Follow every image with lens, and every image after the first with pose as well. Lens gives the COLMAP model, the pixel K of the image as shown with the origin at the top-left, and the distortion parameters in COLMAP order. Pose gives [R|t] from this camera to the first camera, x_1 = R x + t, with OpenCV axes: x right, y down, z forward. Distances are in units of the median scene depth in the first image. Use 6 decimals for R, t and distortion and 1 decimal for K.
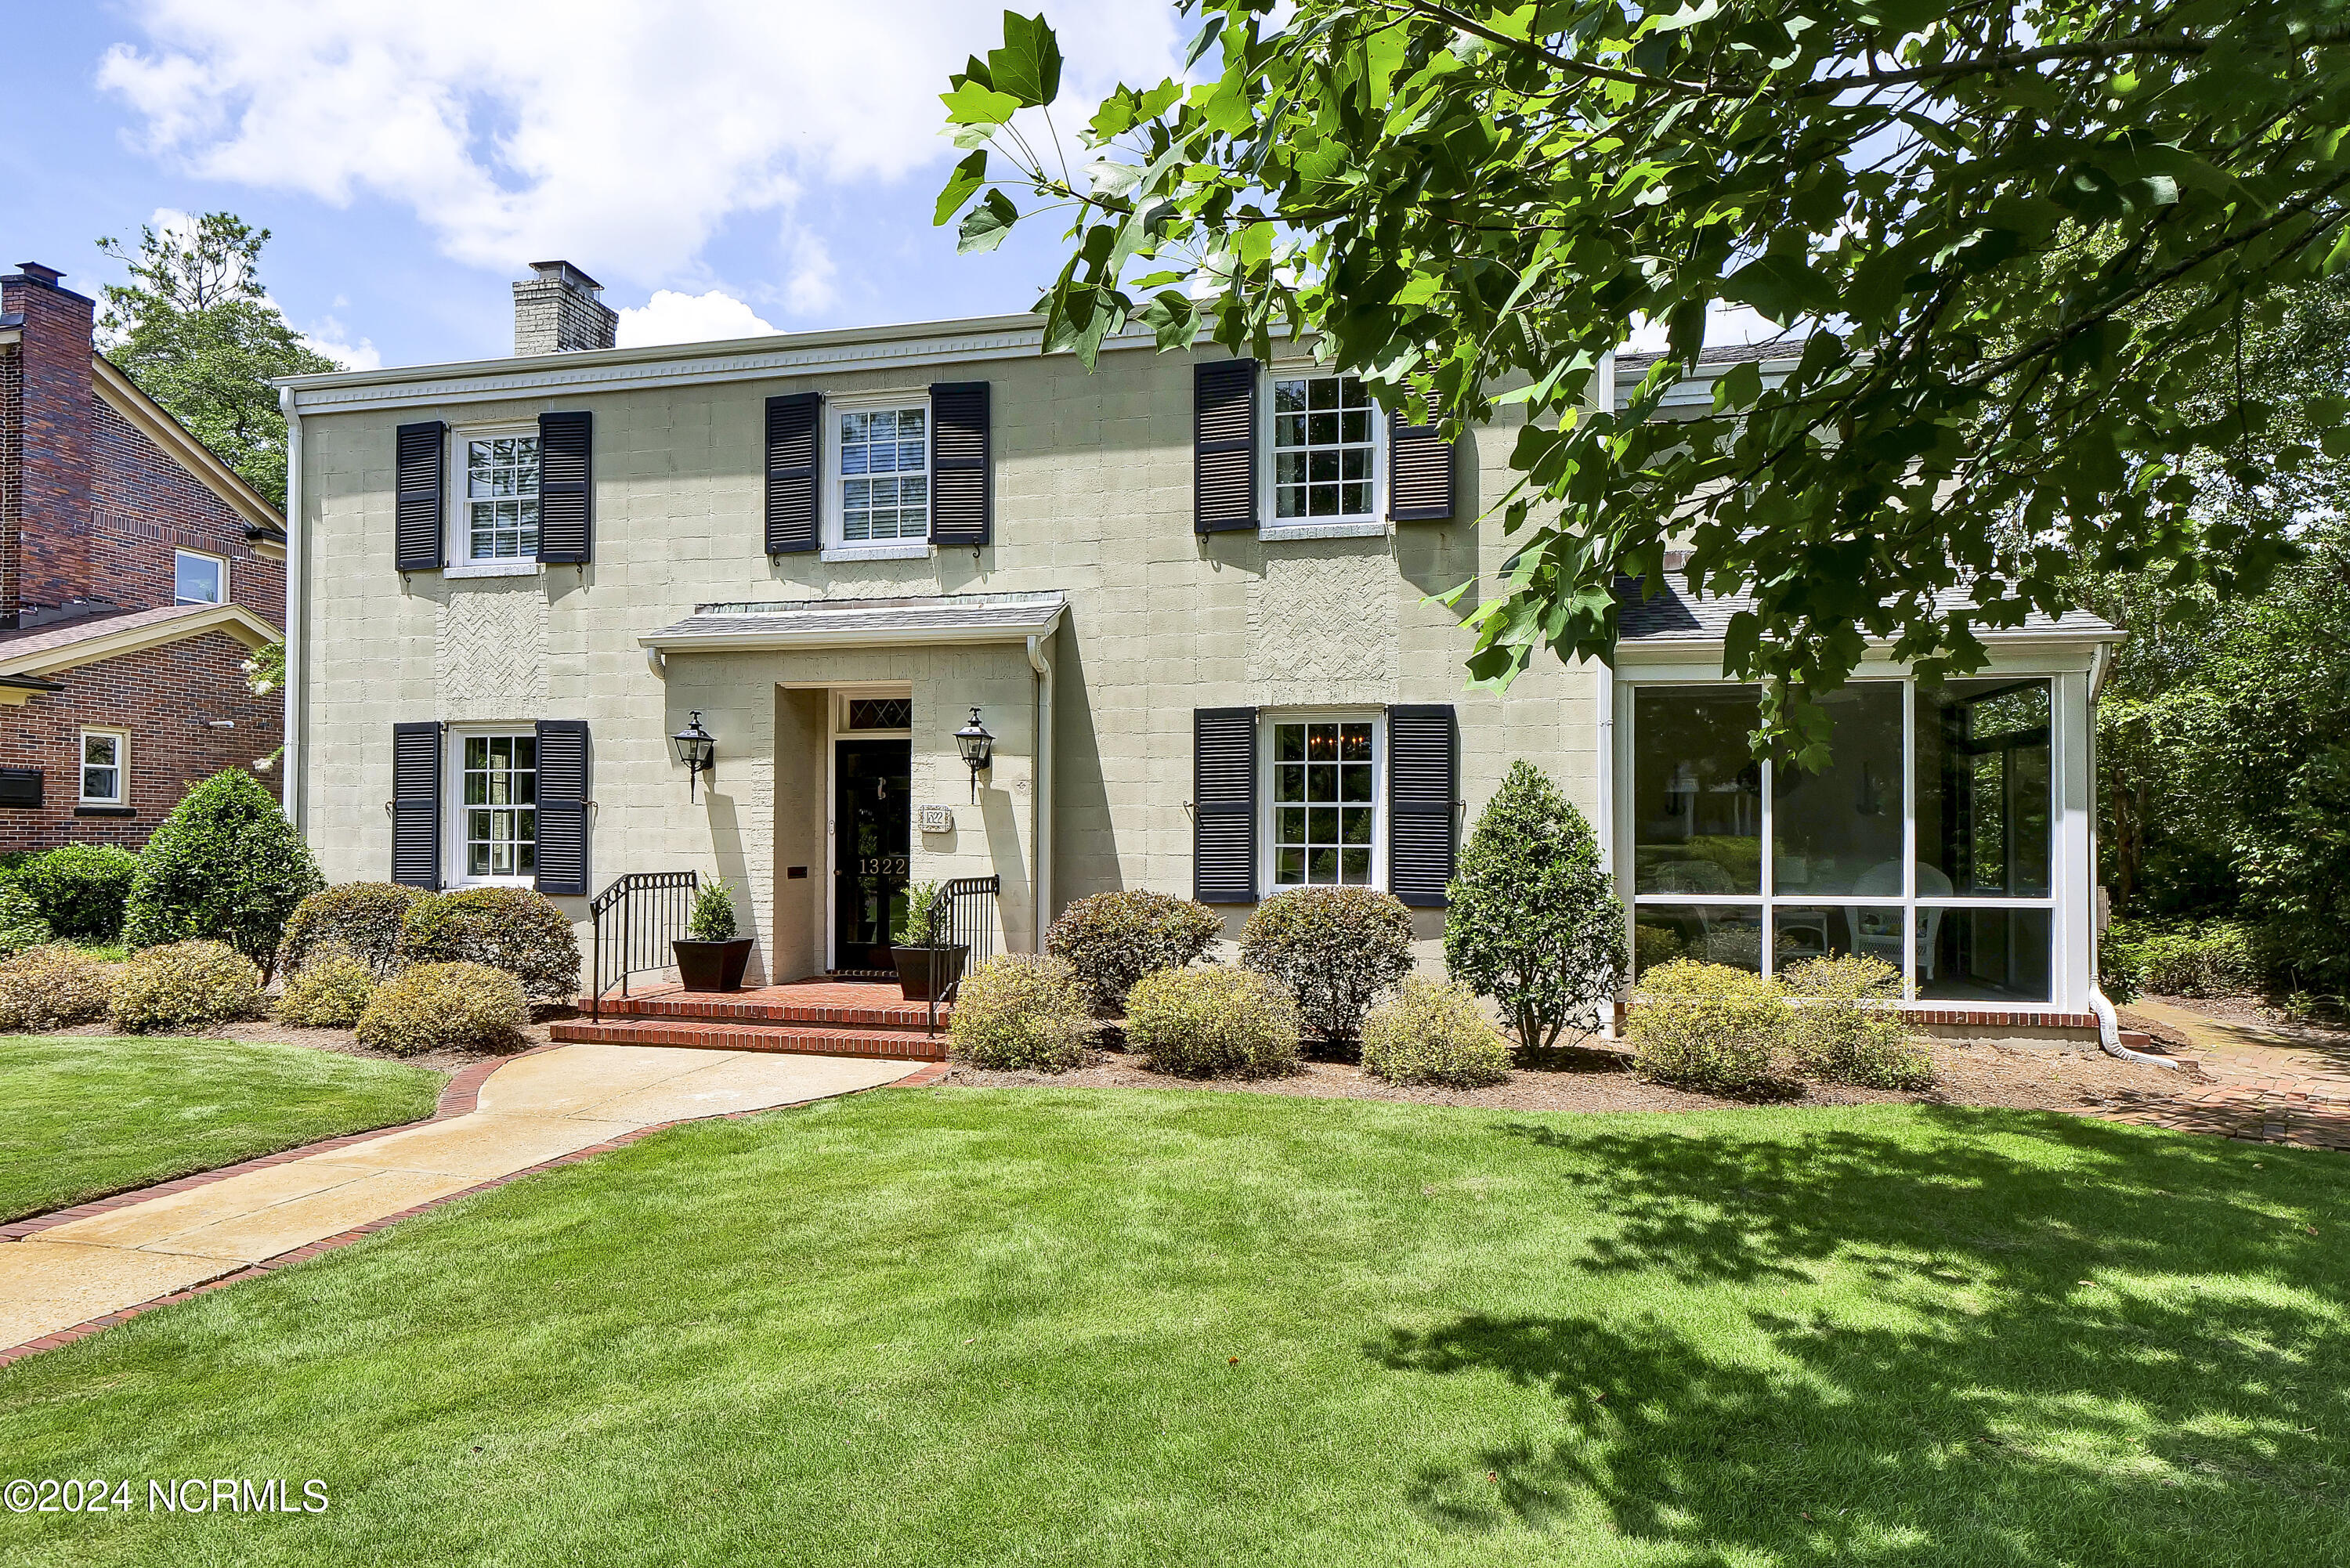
lens RADIAL K [[1219.3, 0, 1164.9], [0, 1219.3, 833.6], [0, 0, 1]] dist [-0.004650, -0.000141]
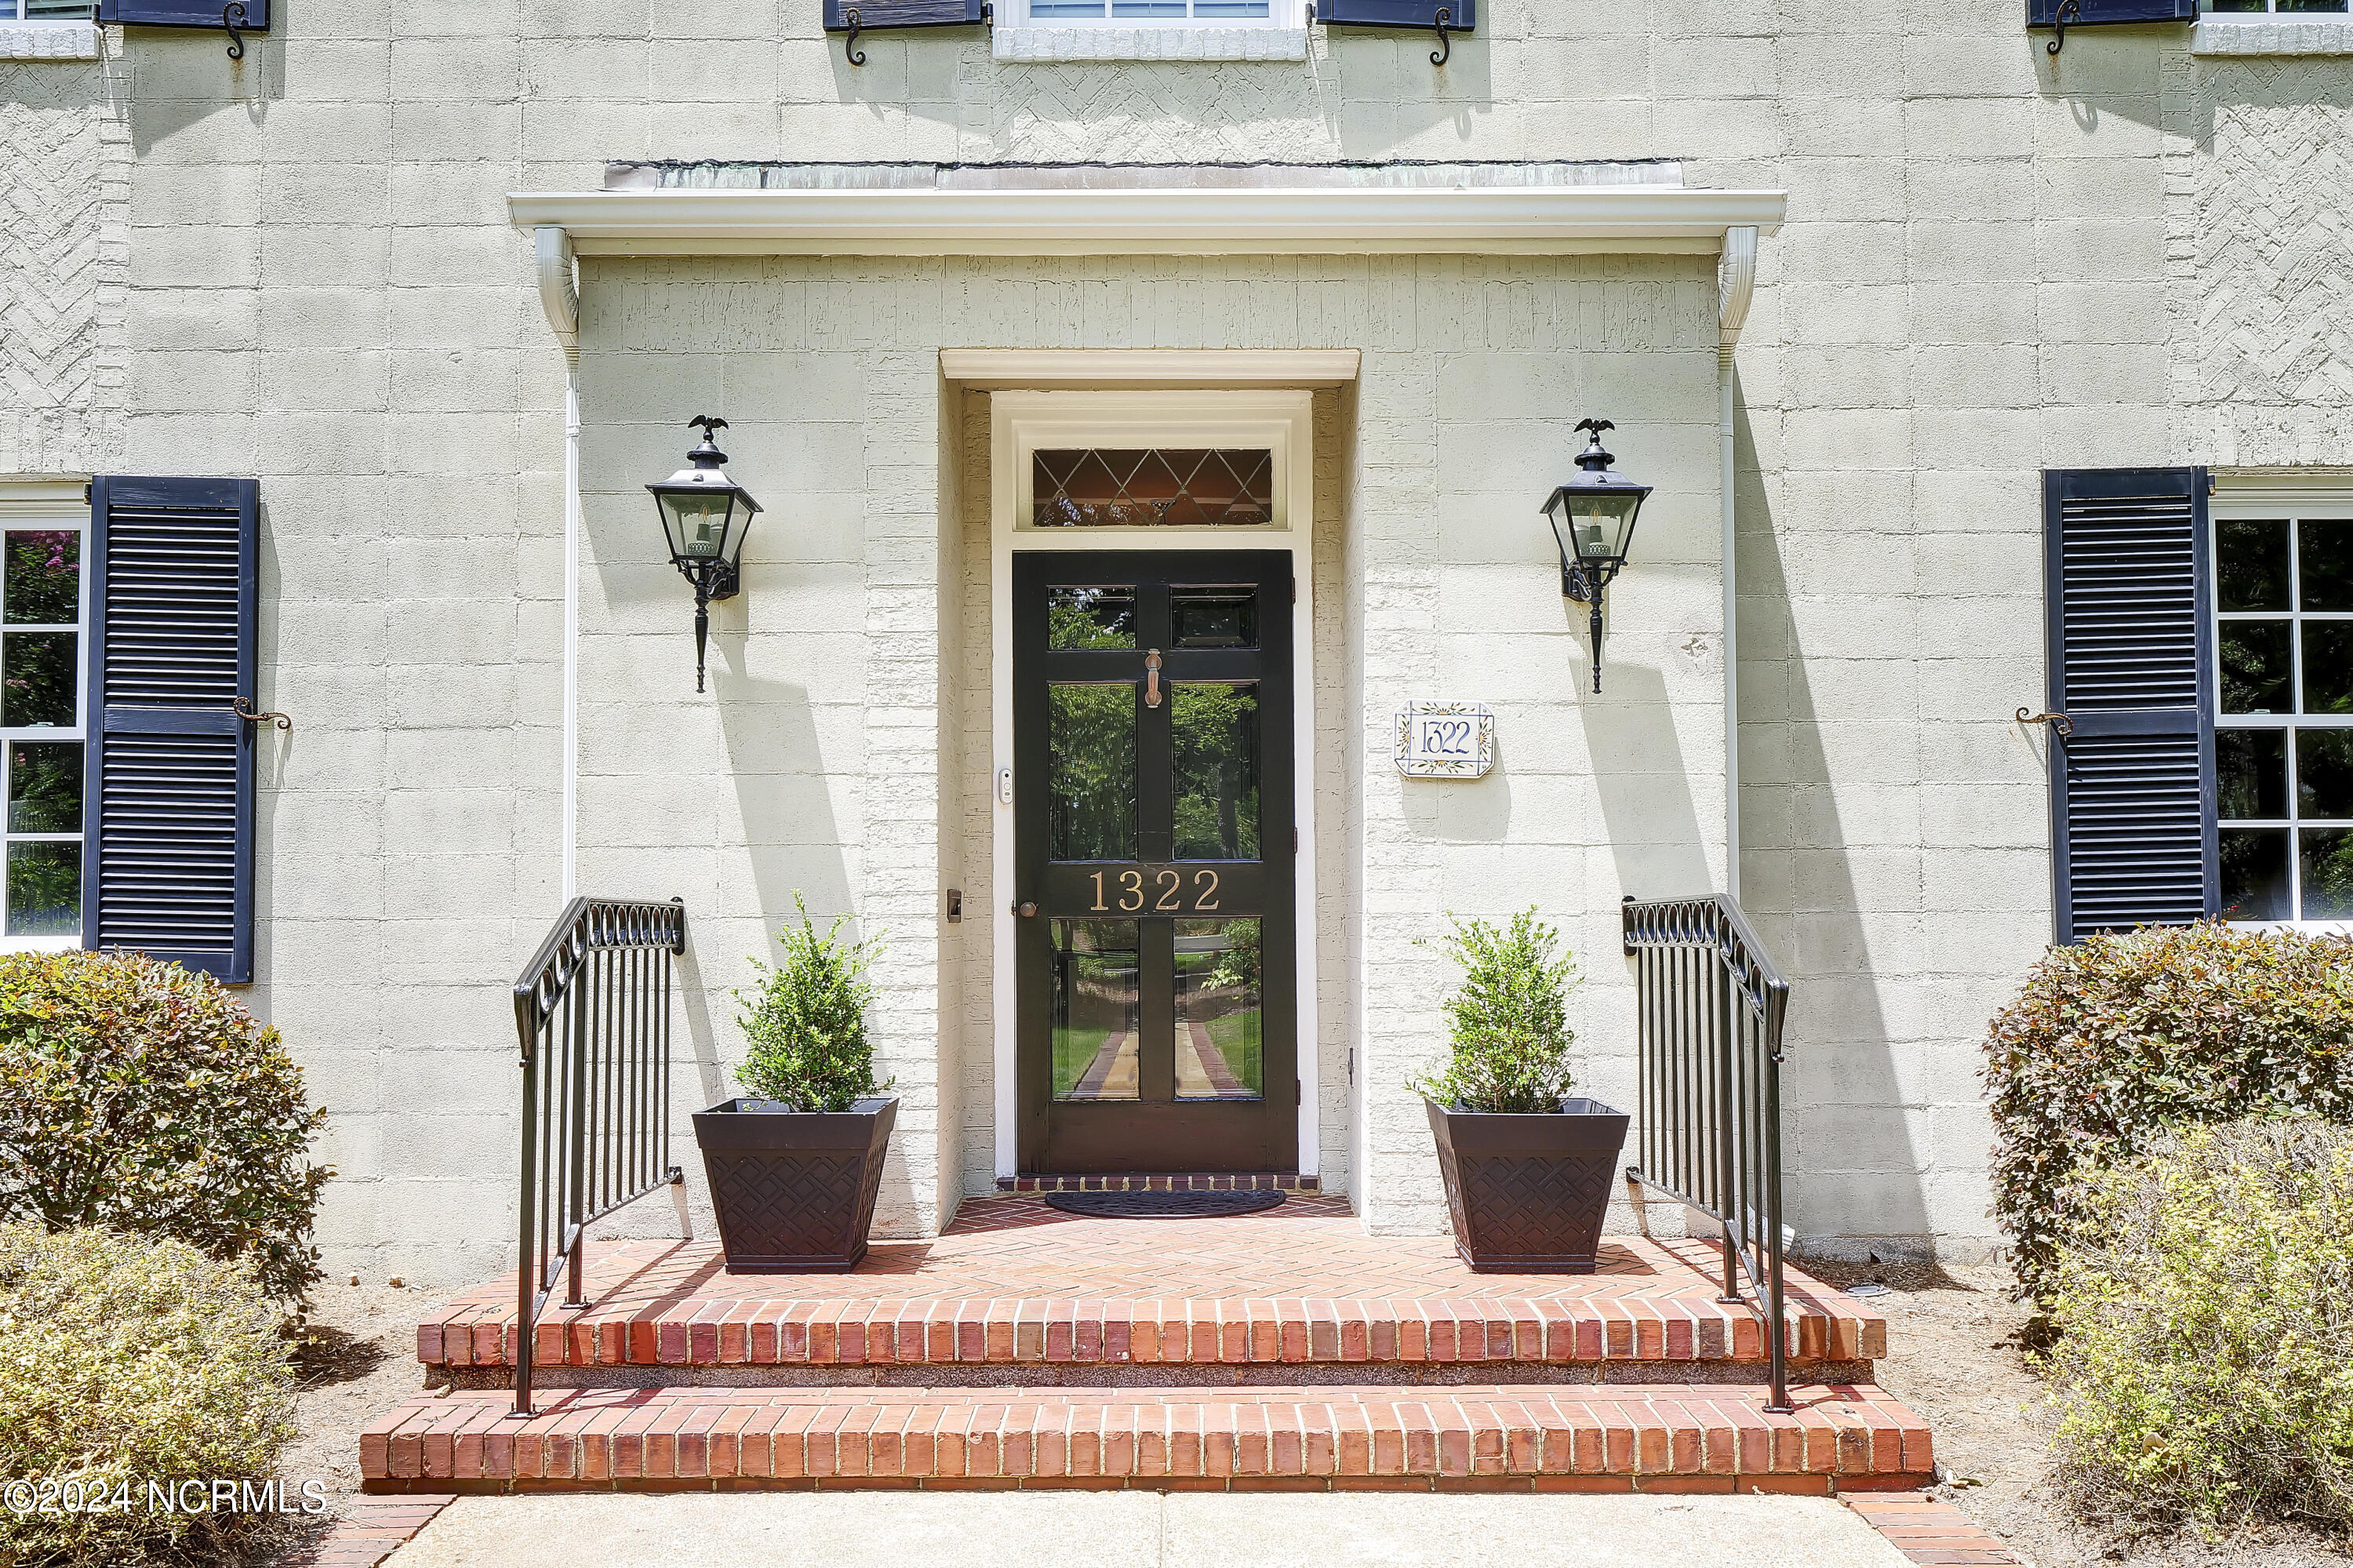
lens RADIAL K [[1938.9, 0, 1218.5], [0, 1938.9, 828.6], [0, 0, 1]] dist [-0.006820, -0.002482]
pose [[0.976235, -0.000725, 0.216711, -0.357200], [0.010619, 0.998953, -0.044496, 0.035026], [-0.216452, 0.045740, 0.975221, 0.451202]]
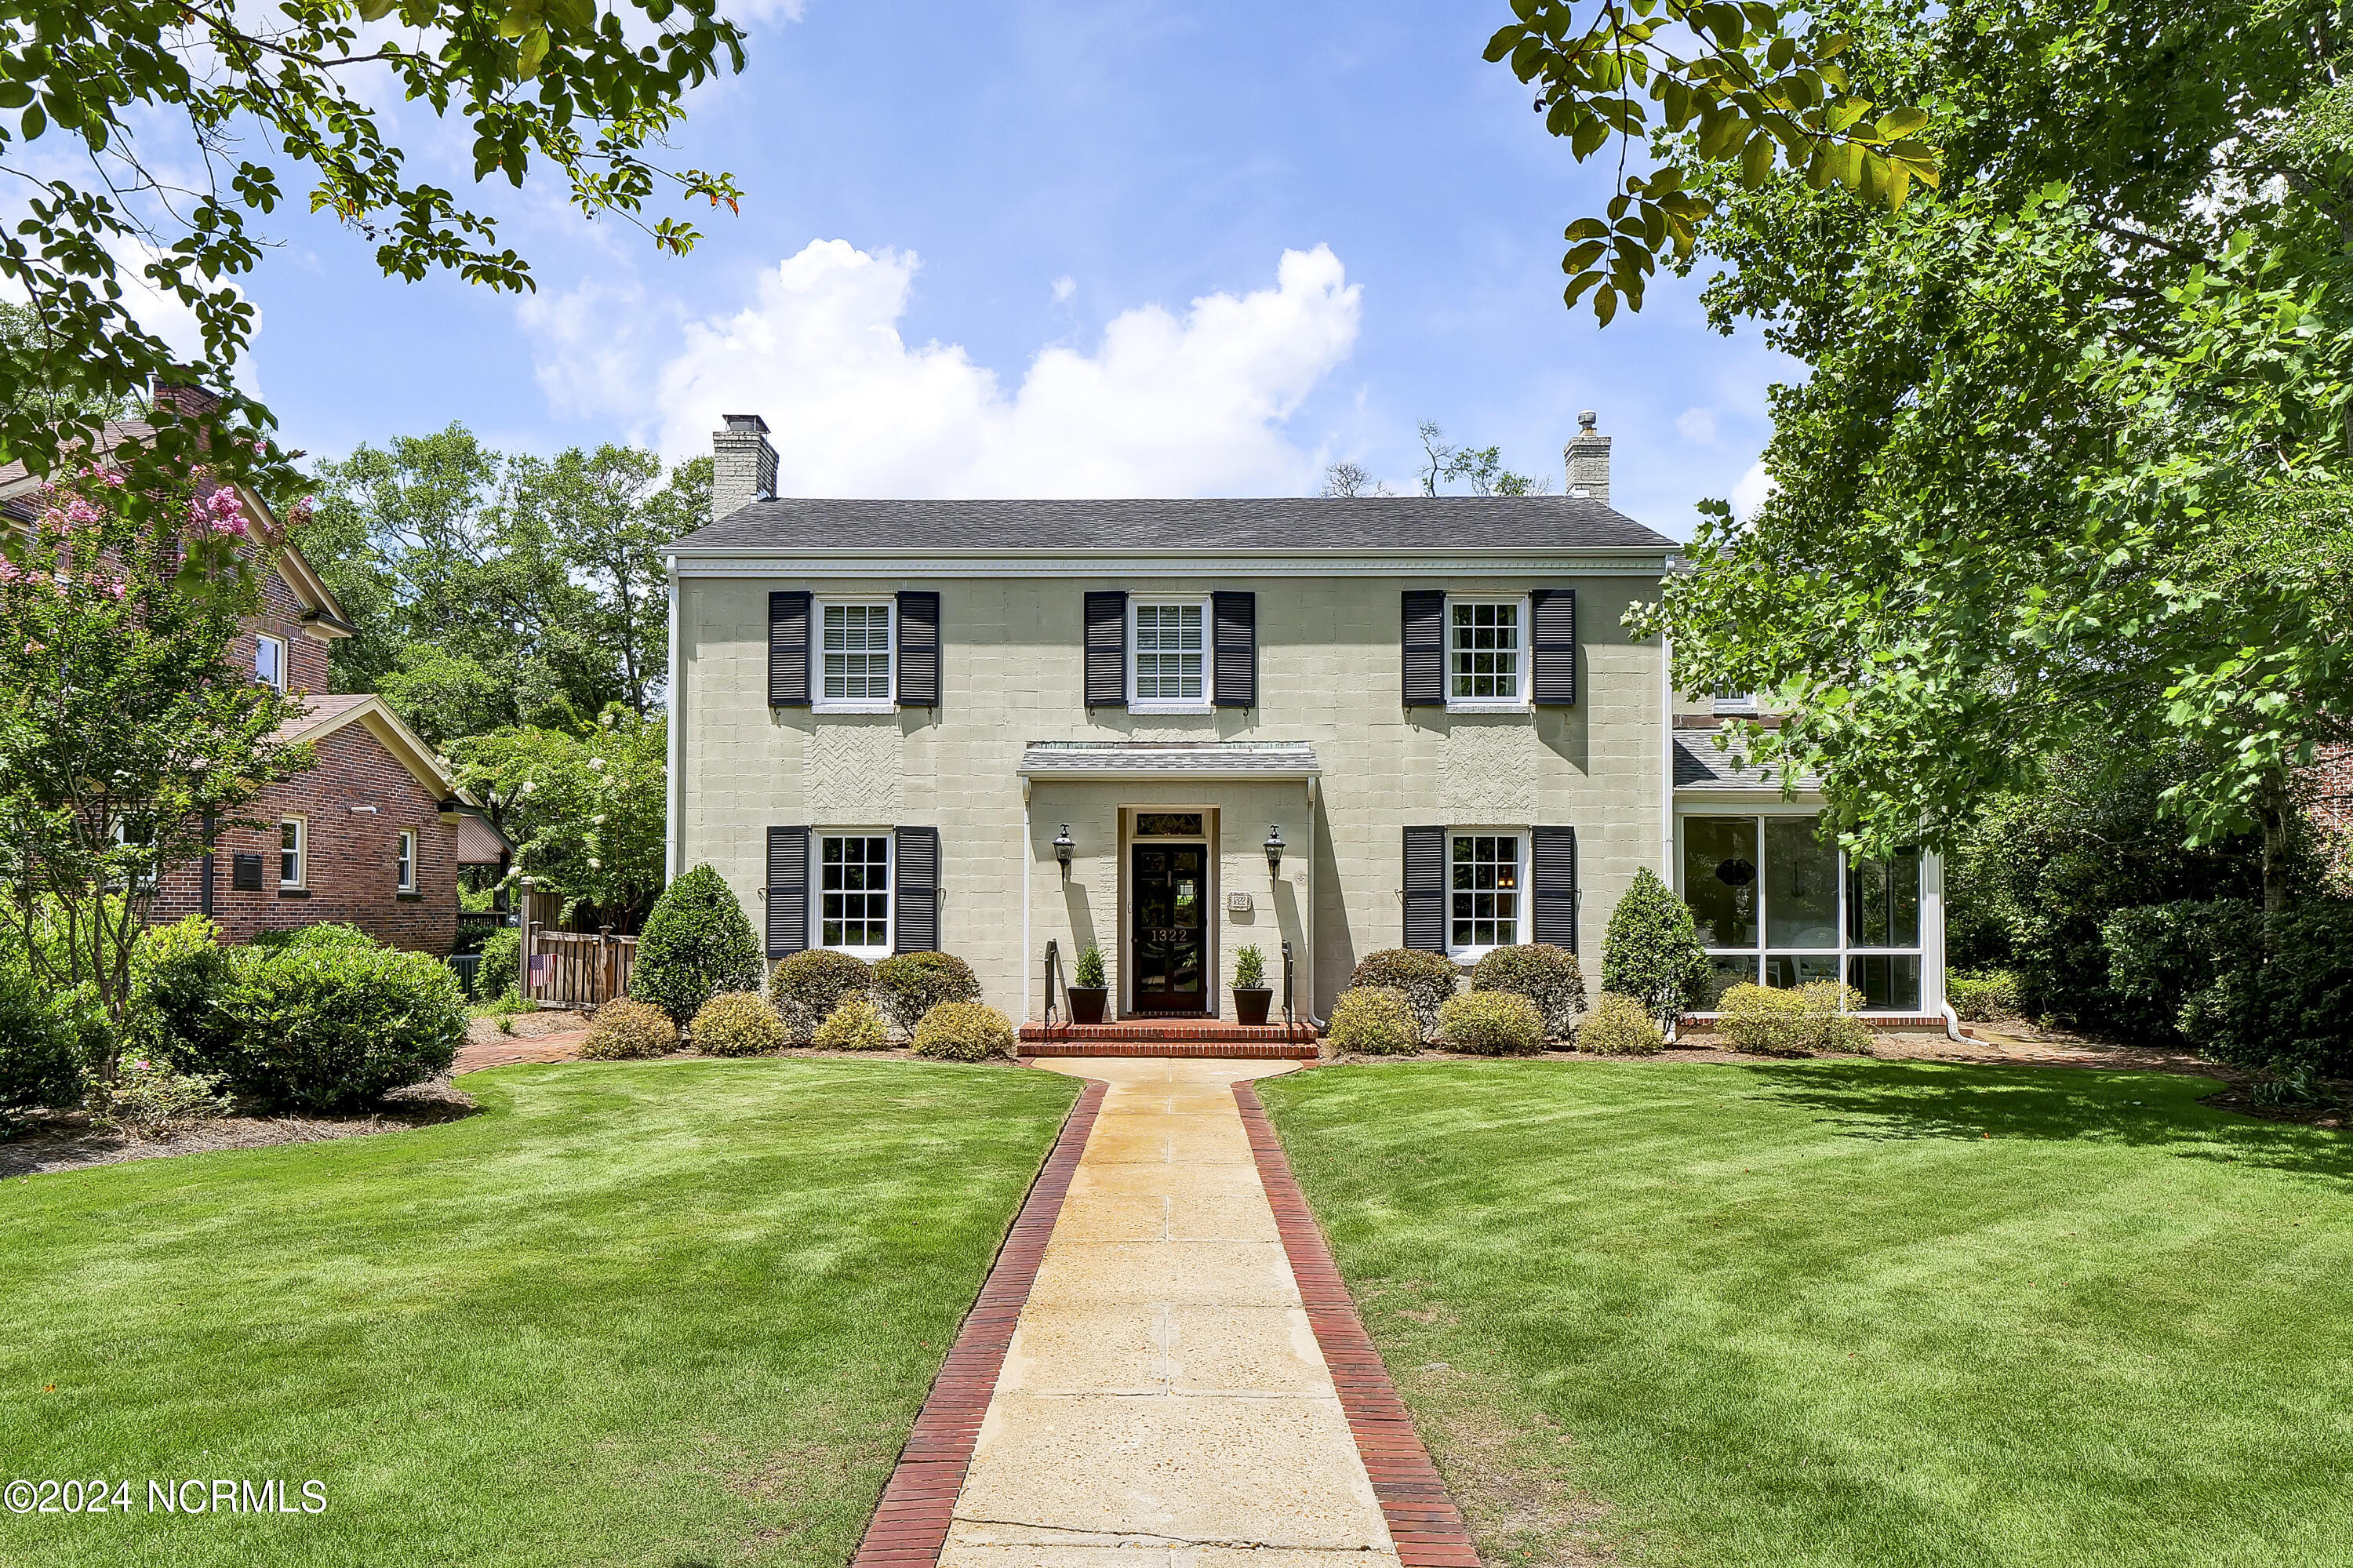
lens RADIAL K [[1423.7, 0, 1183.2], [0, 1423.7, 902.6], [0, 0, 1]] dist [0.002511, -0.000407]
pose [[0.977572, -0.001868, 0.210594, -0.585050], [0.002984, 0.999983, -0.004980, -0.002457], [-0.210581, 0.005497, 0.977561, -0.607742]]
